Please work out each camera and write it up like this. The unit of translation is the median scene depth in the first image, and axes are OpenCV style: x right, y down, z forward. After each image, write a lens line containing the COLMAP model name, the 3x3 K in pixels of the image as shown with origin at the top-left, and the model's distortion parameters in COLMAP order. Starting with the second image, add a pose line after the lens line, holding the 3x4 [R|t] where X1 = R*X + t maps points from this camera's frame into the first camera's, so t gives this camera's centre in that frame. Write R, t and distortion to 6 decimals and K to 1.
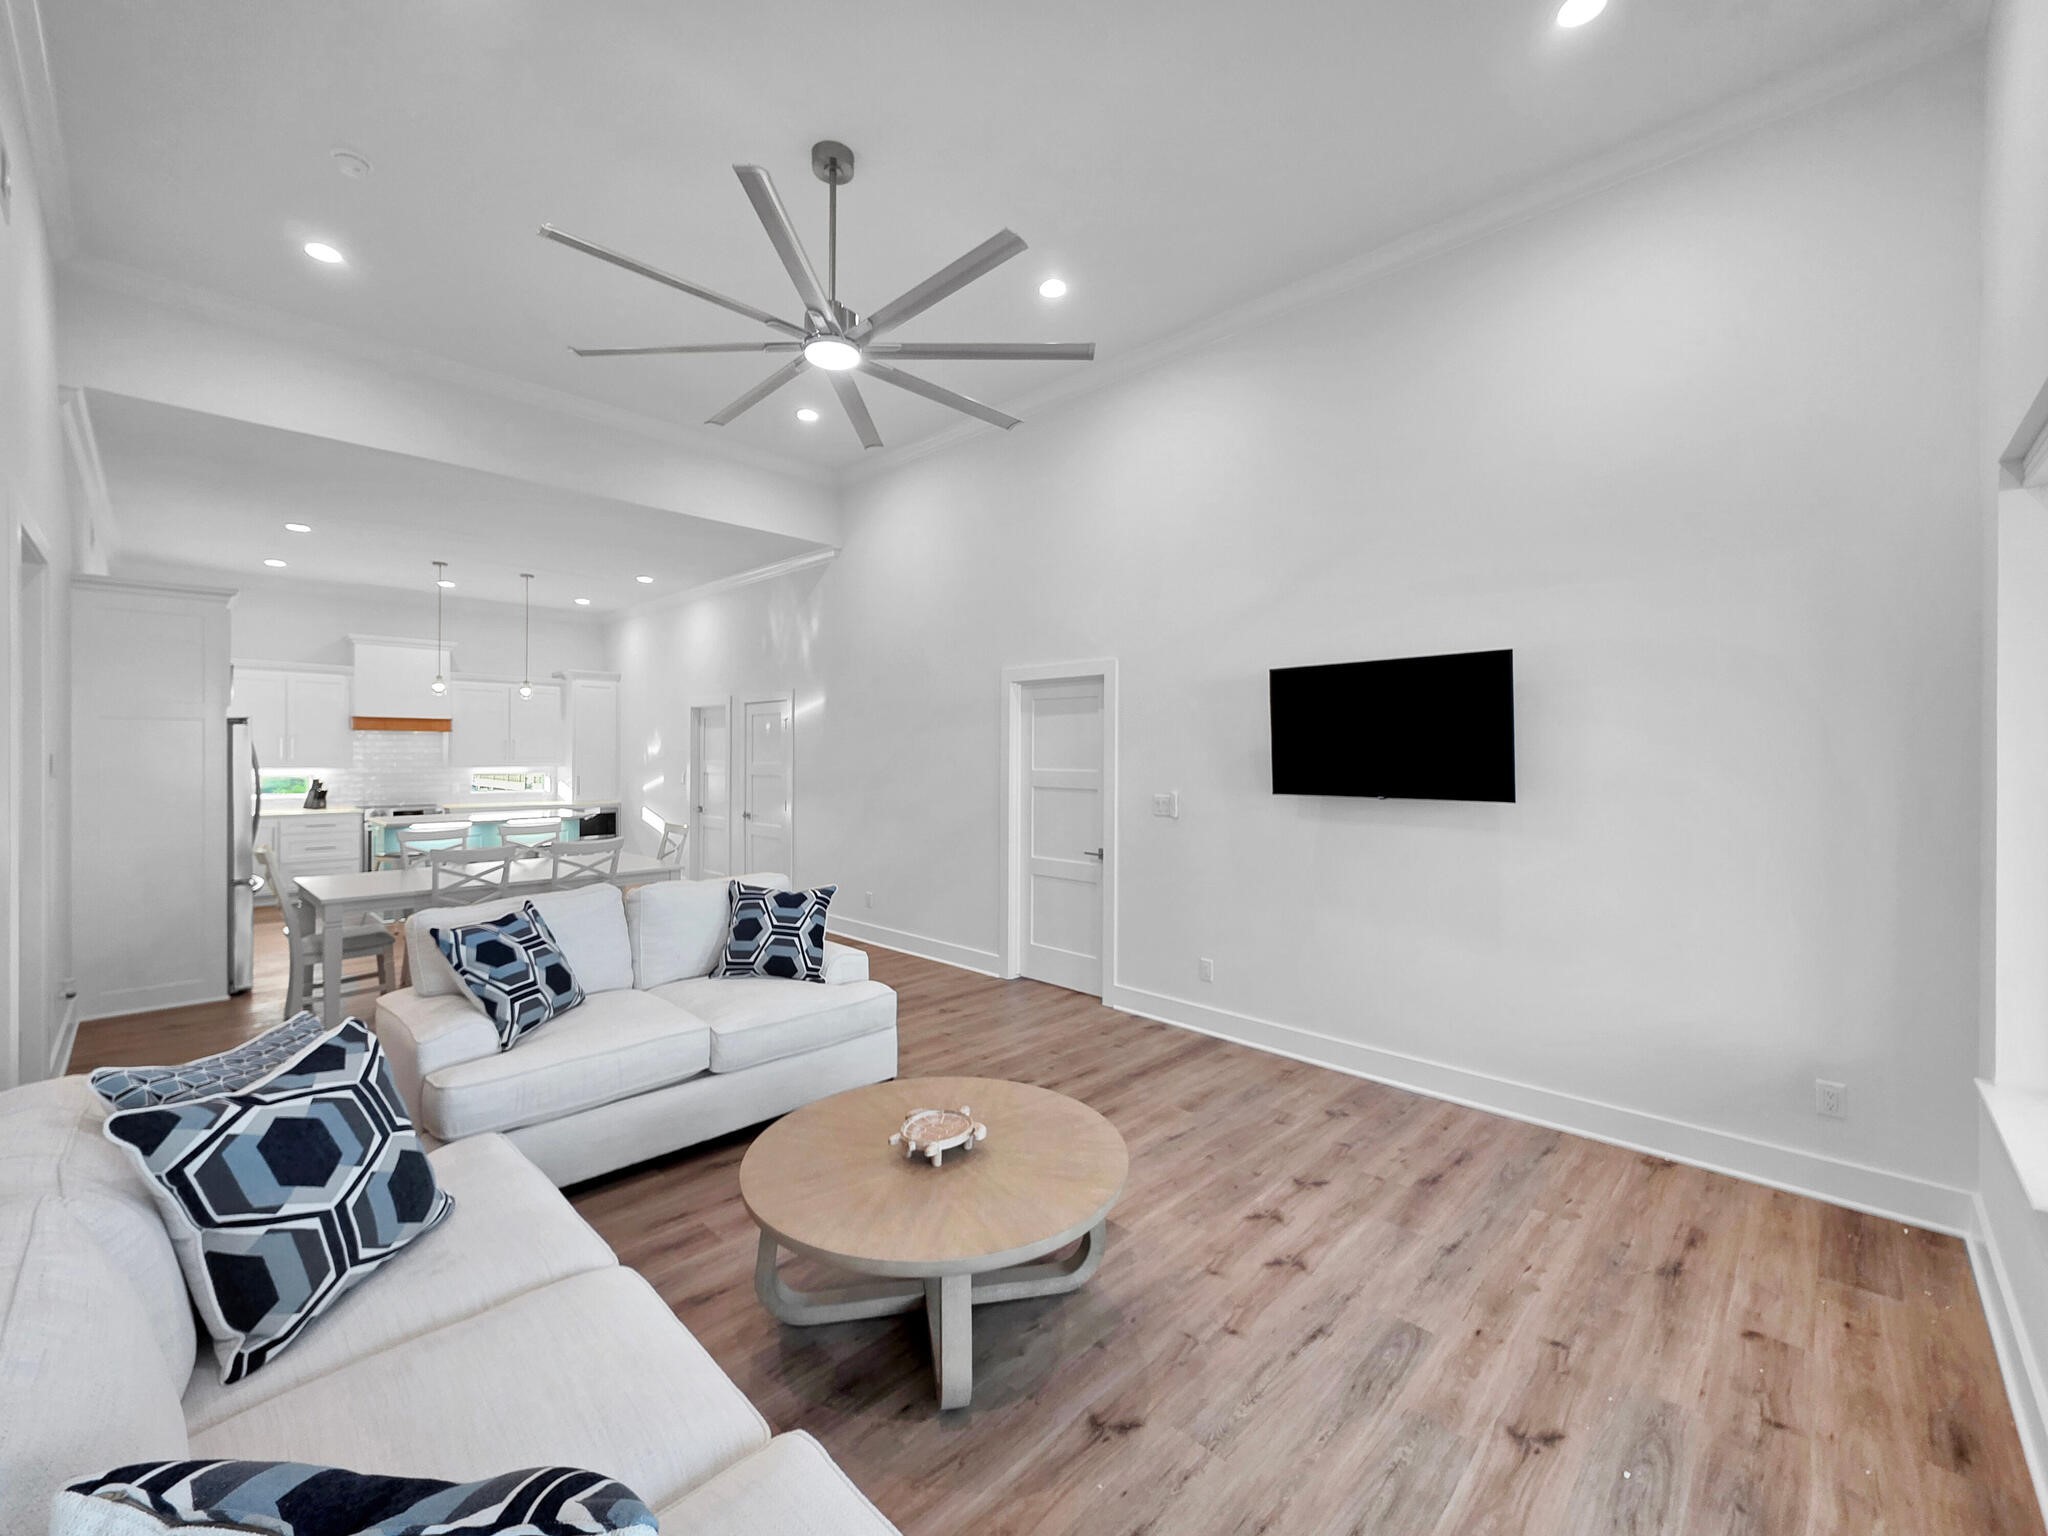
lens RADIAL K [[846.9, 0, 1032.7], [0, 846.9, 756.7], [0, 0, 1]] dist [0.000382, 0.000137]
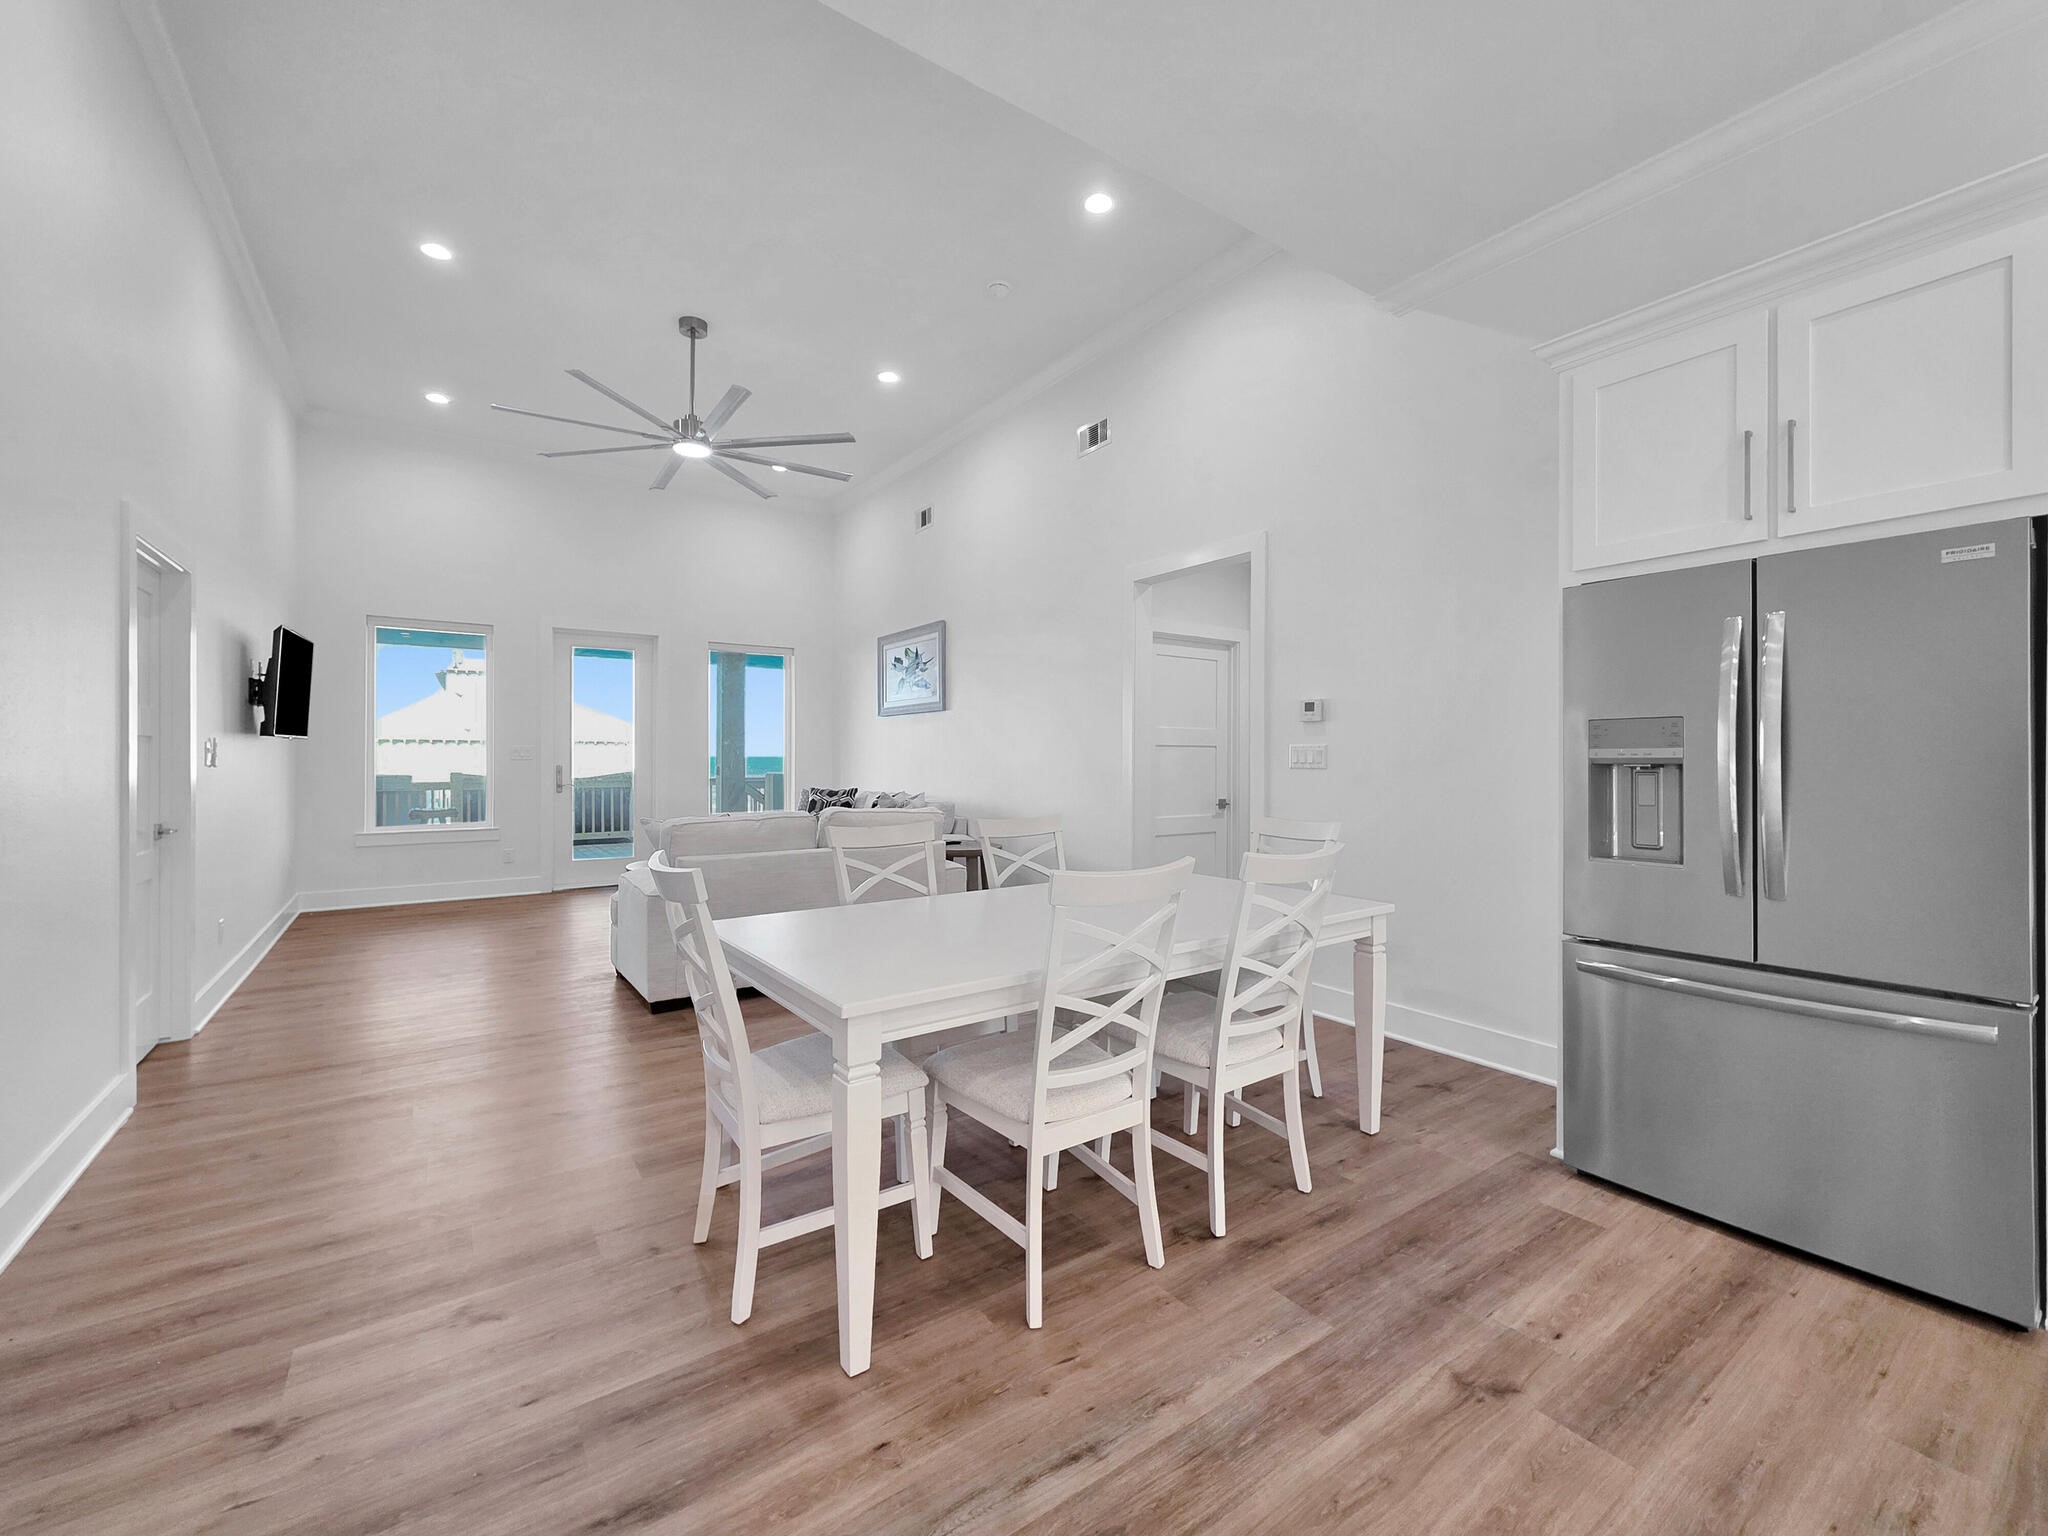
lens RADIAL K [[846.9, 0, 1032.7], [0, 846.9, 756.7], [0, 0, 1]] dist [0.000382, 0.000137]
pose [[-0.982536, -0.007282, 0.185932, -0.891717], [-0.006231, 0.999961, 0.006232, 0.057437], [-0.185970, 0.004964, -0.982543, 1.883387]]
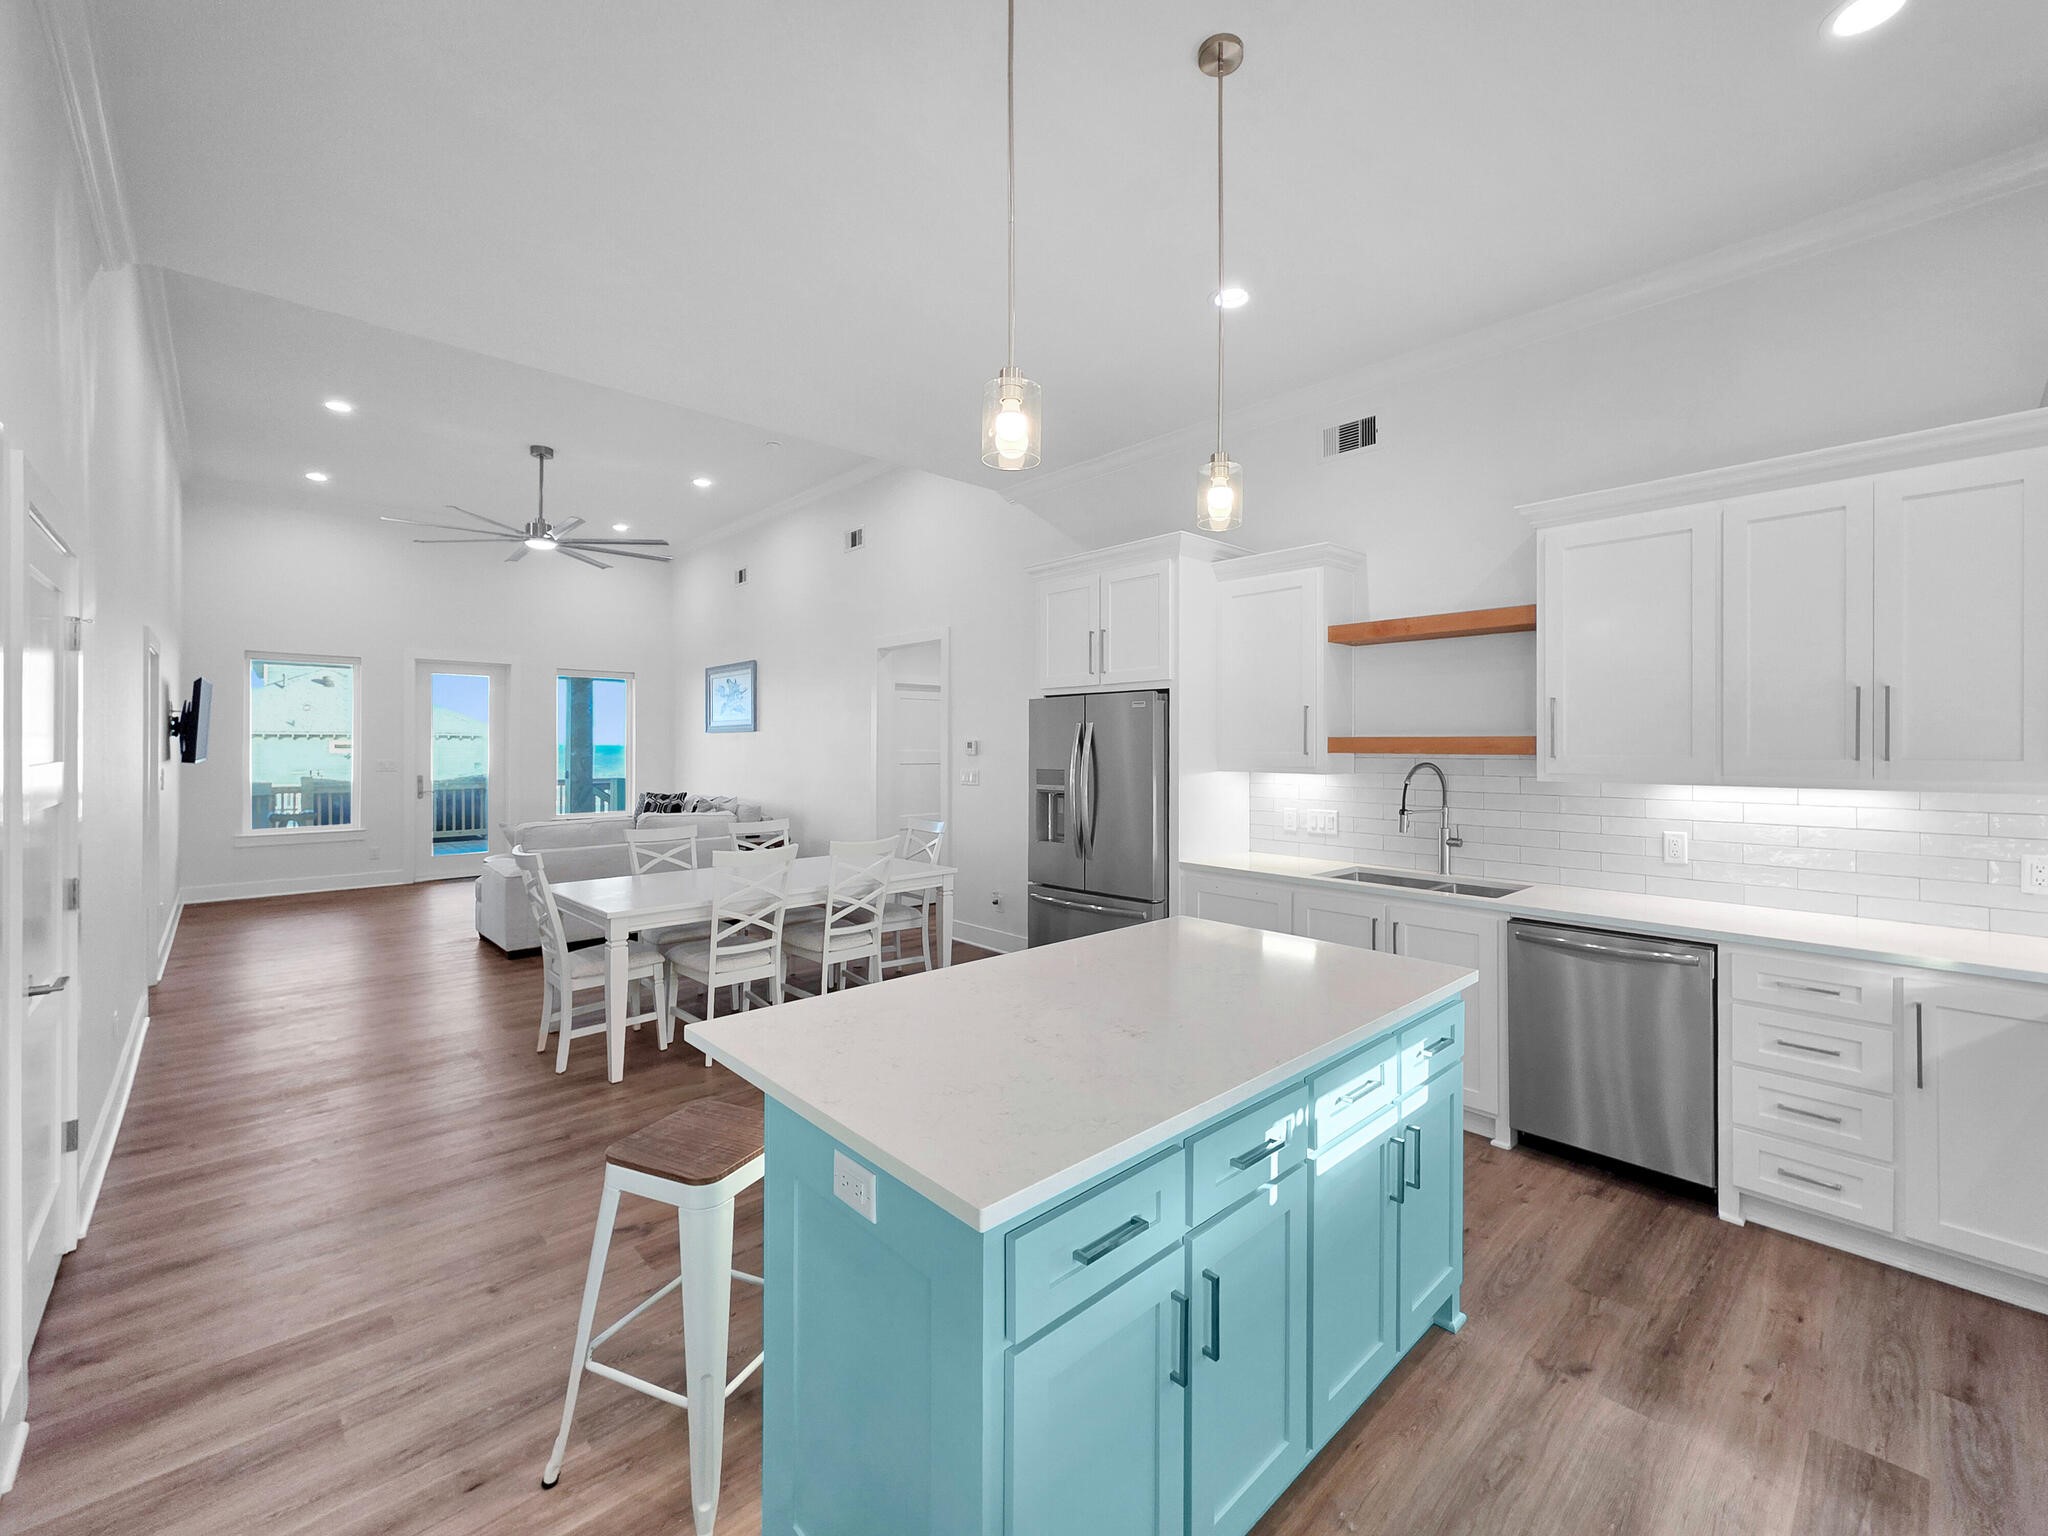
lens RADIAL K [[851.3, 0, 1038.3], [0, 851.3, 740.5], [0, 0, 1]] dist [0.000073, -0.000200]
pose [[-0.998975, -0.006432, 0.044813, -1.206680], [-0.006437, 0.999979, 0.000029, -0.003700], [-0.044812, -0.000260, -0.998995, 2.359662]]
